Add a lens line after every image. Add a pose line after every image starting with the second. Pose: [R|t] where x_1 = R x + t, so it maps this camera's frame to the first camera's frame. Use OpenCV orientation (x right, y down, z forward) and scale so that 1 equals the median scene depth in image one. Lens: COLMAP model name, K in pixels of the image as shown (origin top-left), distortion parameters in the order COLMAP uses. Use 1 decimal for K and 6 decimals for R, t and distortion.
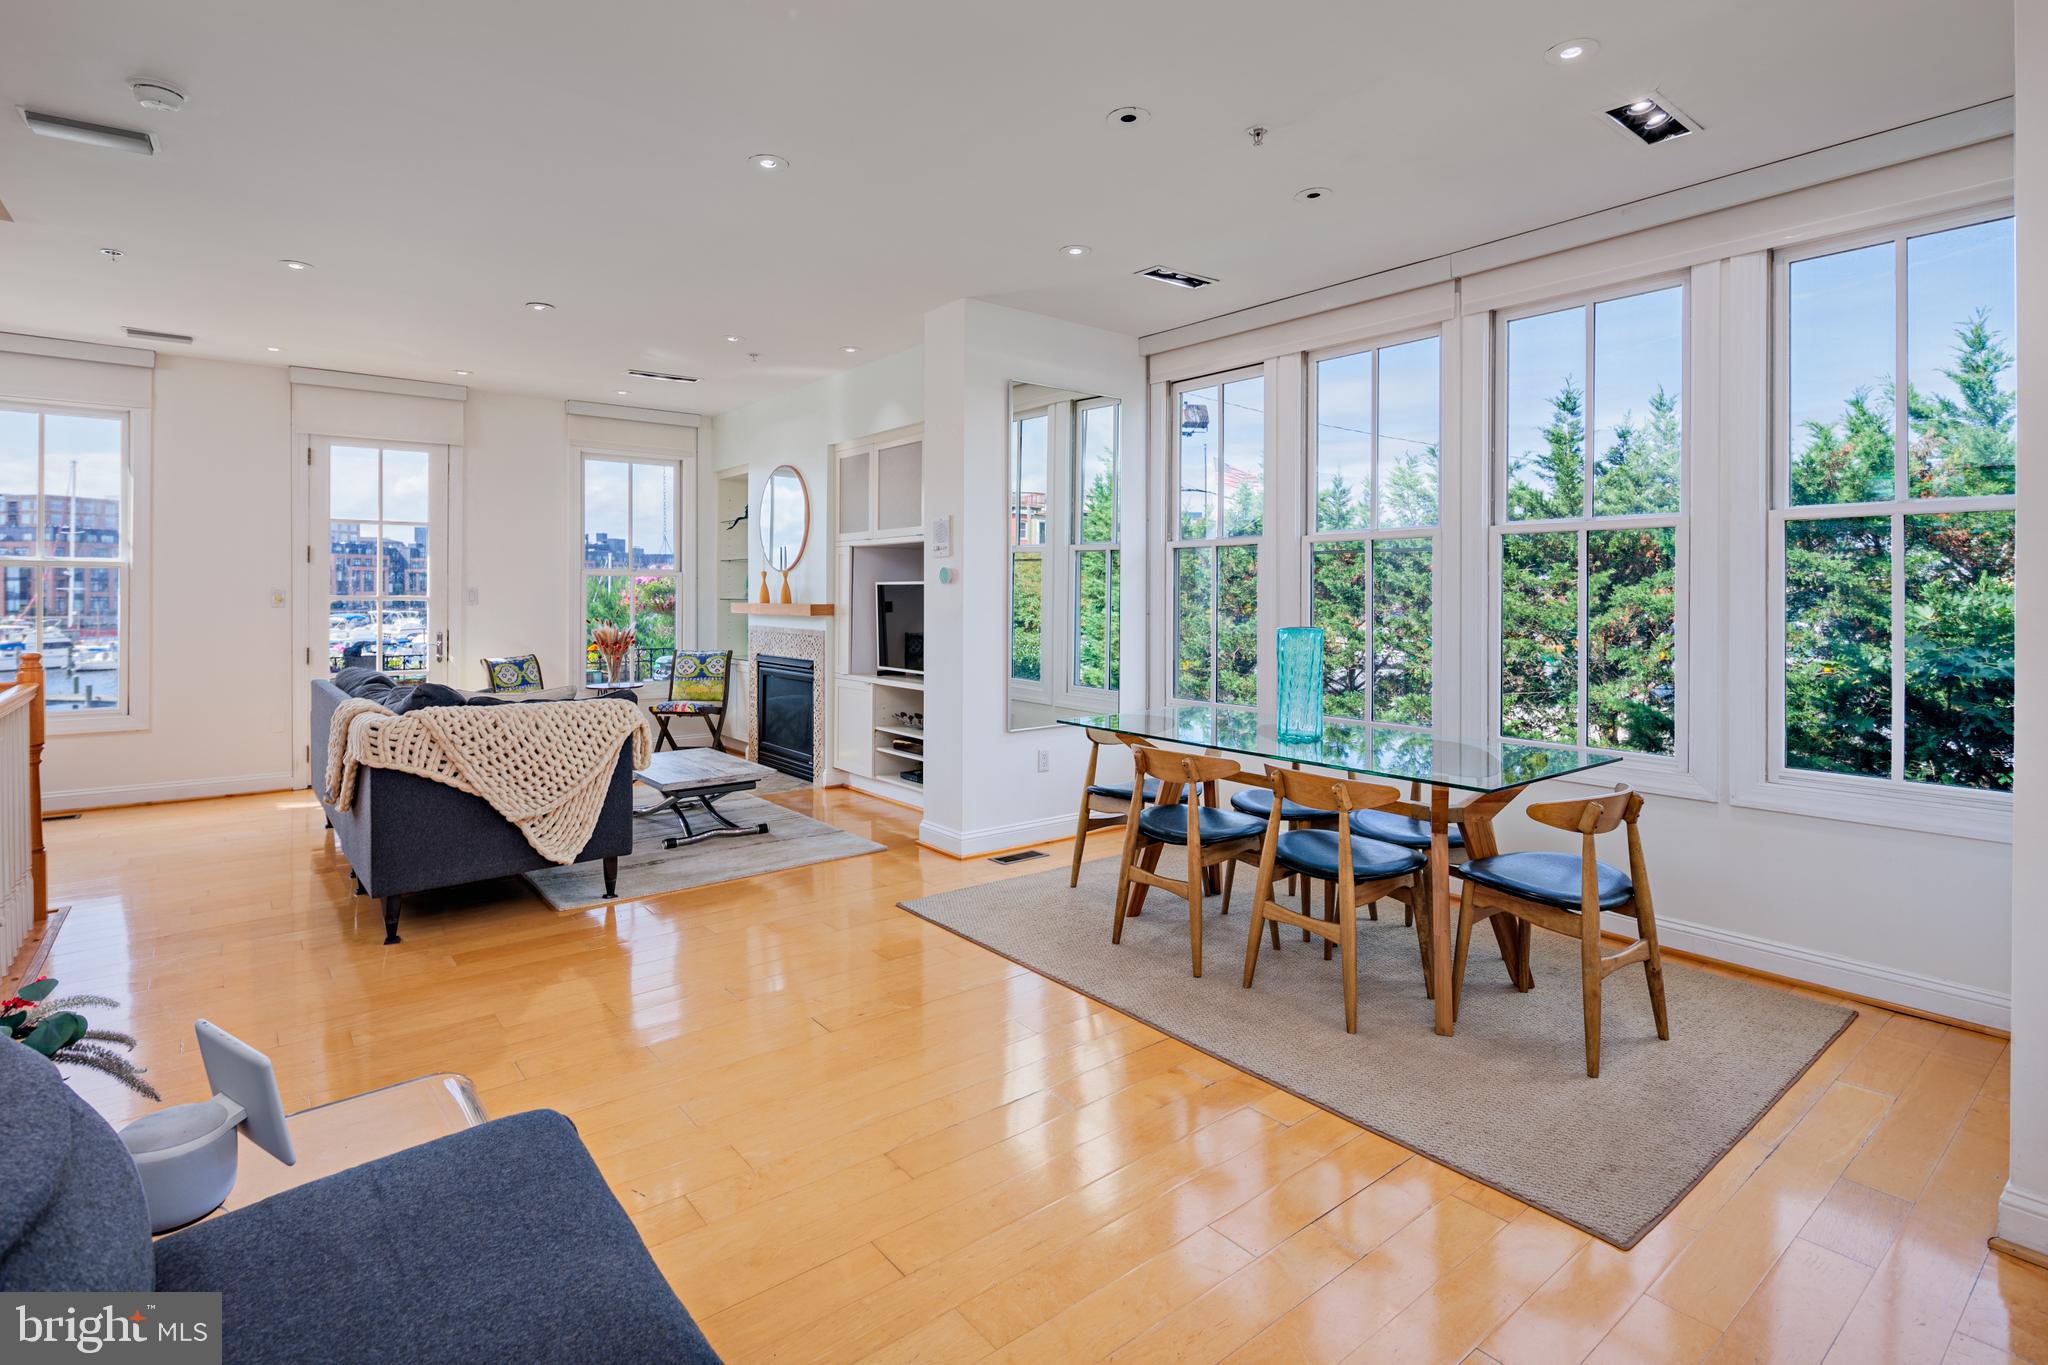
lens RADIAL K [[994.9, 0, 1024.4], [0, 994.9, 595.7], [0, 0, 1]] dist [0.004499, -0.004780]
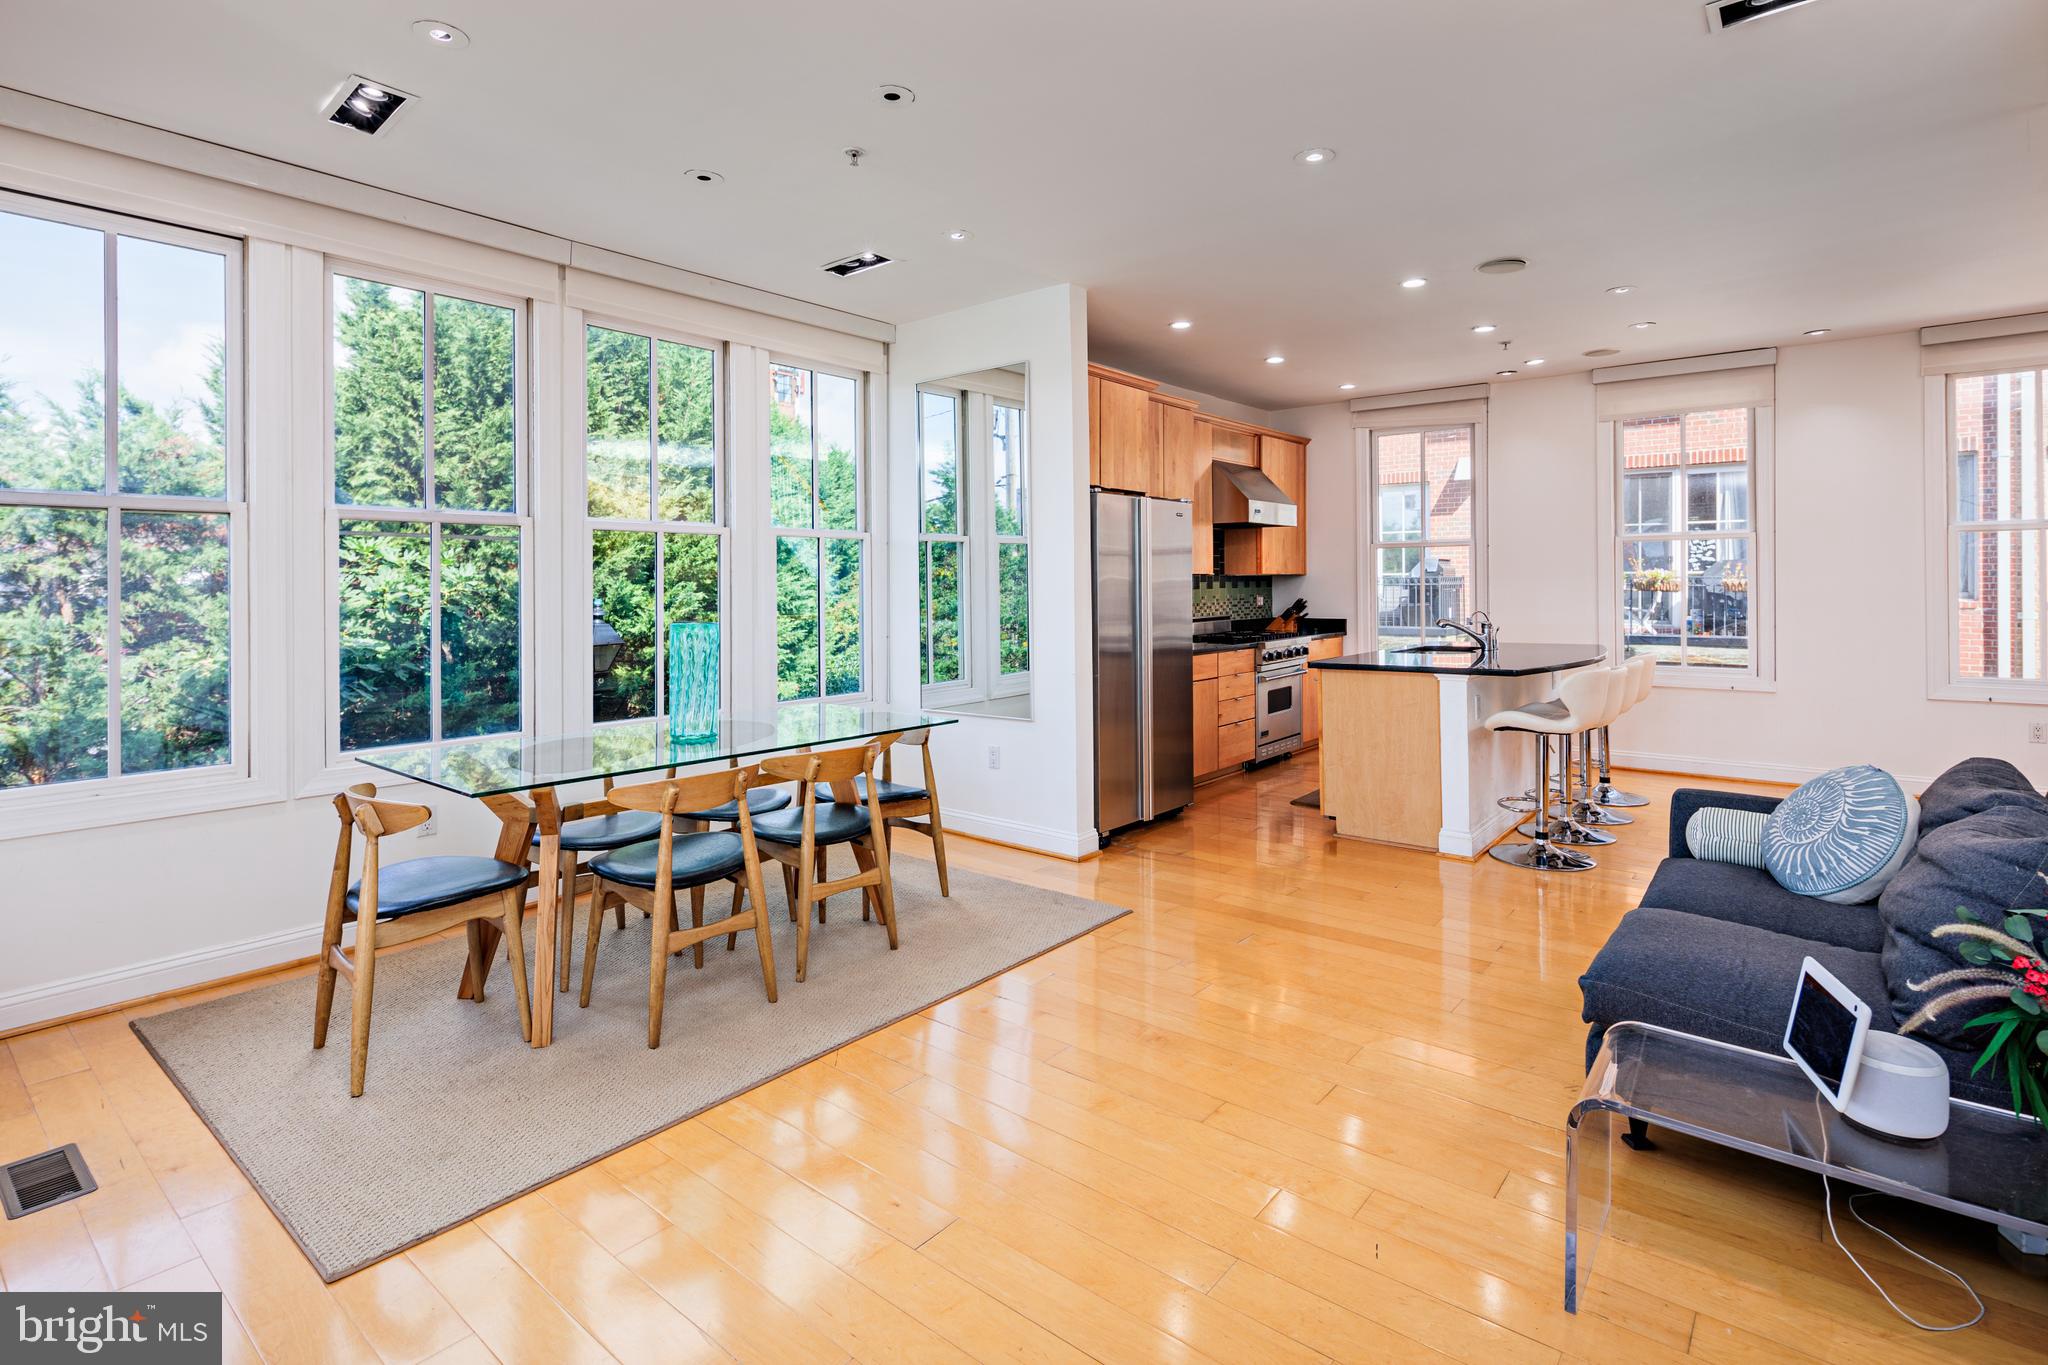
lens RADIAL K [[994.9, 0, 1008.1], [0, 994.9, 583.2], [0, 0, 1]] dist [0.004499, -0.004780]
pose [[-0.194536, -0.000336, 0.980895, -0.393168], [0.007446, 0.999971, 0.001819, -0.002695], [-0.980867, 0.007658, -0.194528, 0.488479]]
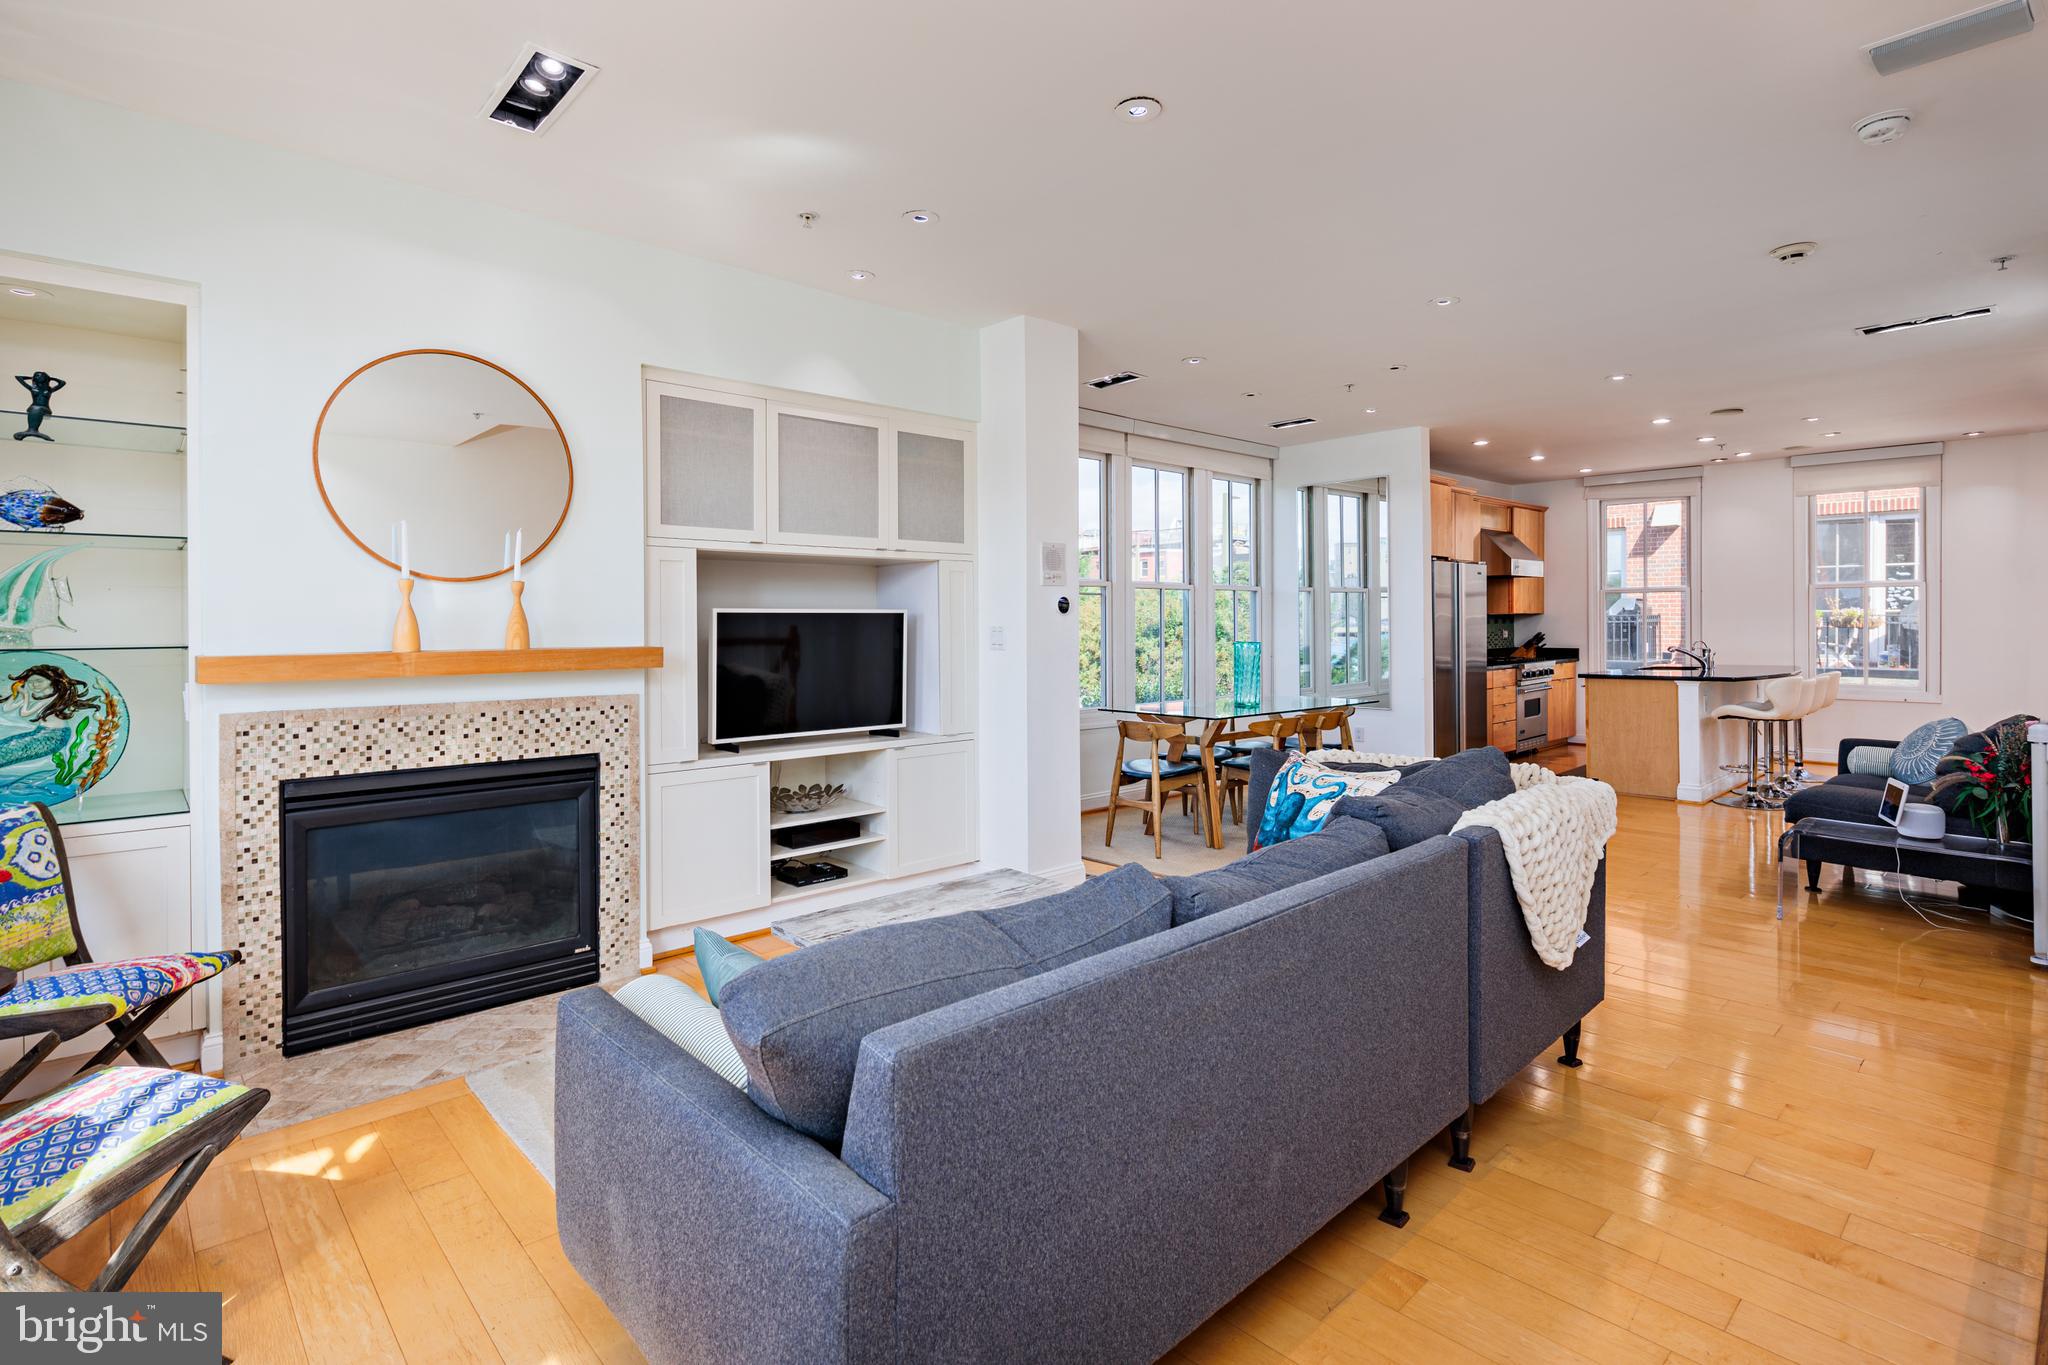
lens RADIAL K [[994.9, 0, 1007.7], [0, 994.9, 625.2], [0, 0, 1]] dist [0.004499, -0.004780]
pose [[-0.061313, -0.005877, 0.998101, -0.778835], [0.006685, 0.999958, 0.006299, -0.005510], [-0.998096, 0.007058, -0.061271, 0.832842]]
